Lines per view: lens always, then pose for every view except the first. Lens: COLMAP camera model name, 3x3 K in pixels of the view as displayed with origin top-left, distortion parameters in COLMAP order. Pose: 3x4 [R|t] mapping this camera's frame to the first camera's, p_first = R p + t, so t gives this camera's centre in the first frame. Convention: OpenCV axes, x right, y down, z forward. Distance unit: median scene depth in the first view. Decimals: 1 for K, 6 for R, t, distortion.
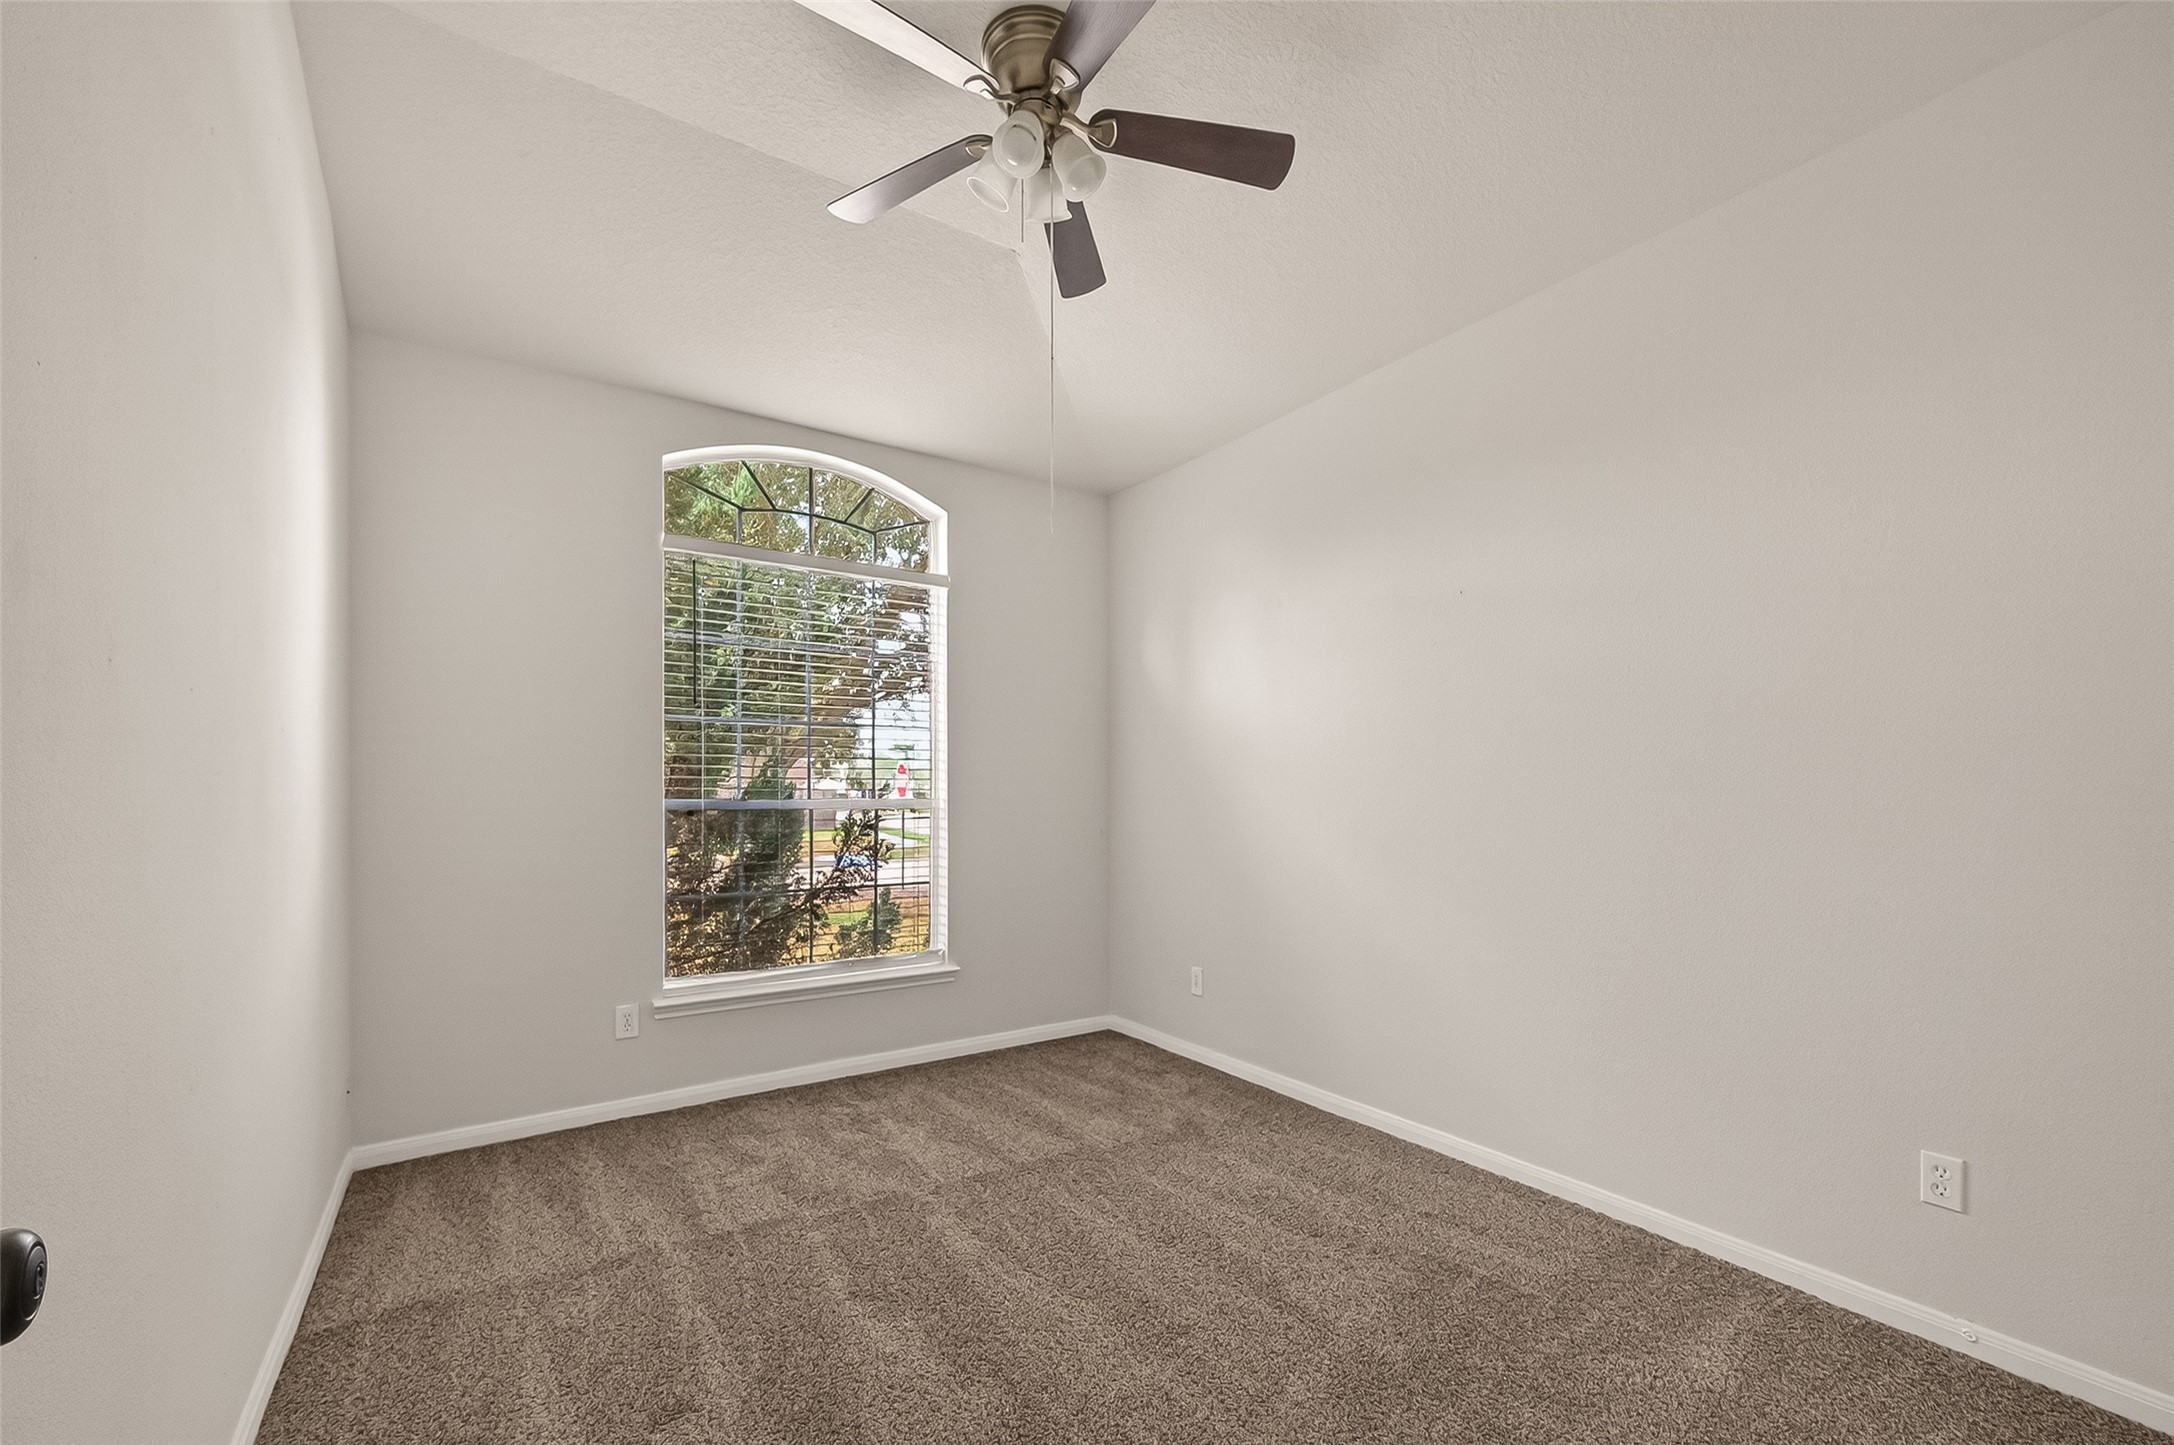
lens RADIAL K [[851.9, 0, 1114.7], [0, 851.9, 780.7], [0, 0, 1]] dist [0.000708, -0.000187]
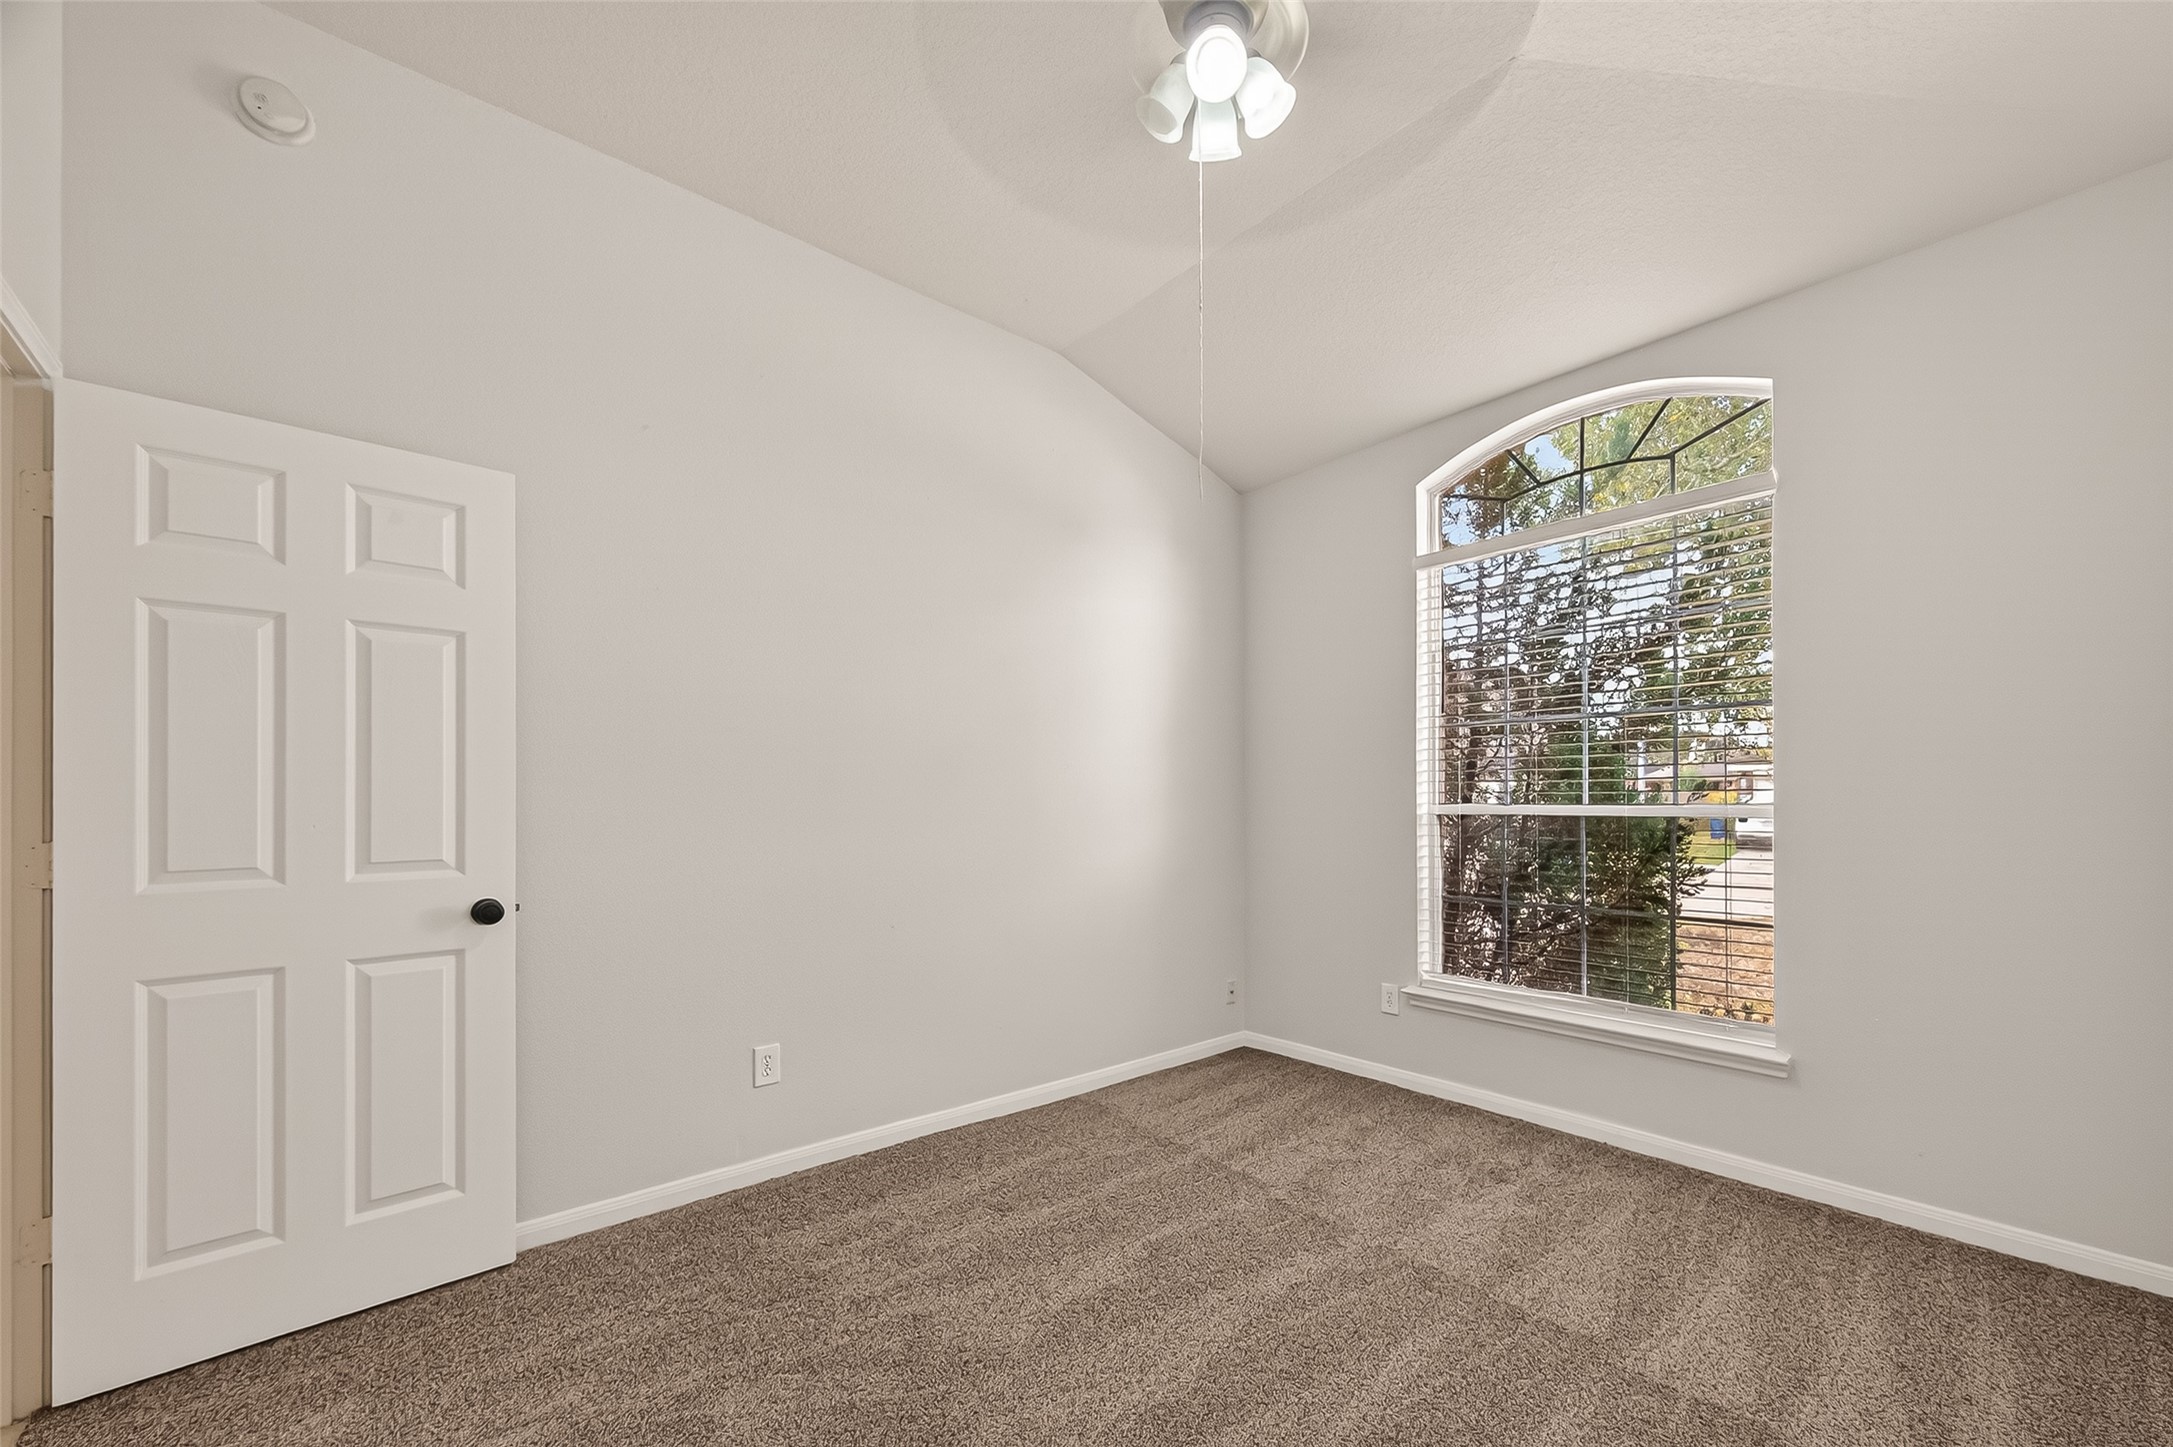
lens RADIAL K [[849.8, 0, 1127.1], [0, 849.8, 789.6], [0, 0, 1]] dist [-0.000775, -0.000084]
pose [[0.161484, -0.002147, -0.986873, 0.489377], [0.006837, 0.999976, -0.001056, 0.003346], [0.986852, -0.006576, 0.161494, 0.477354]]
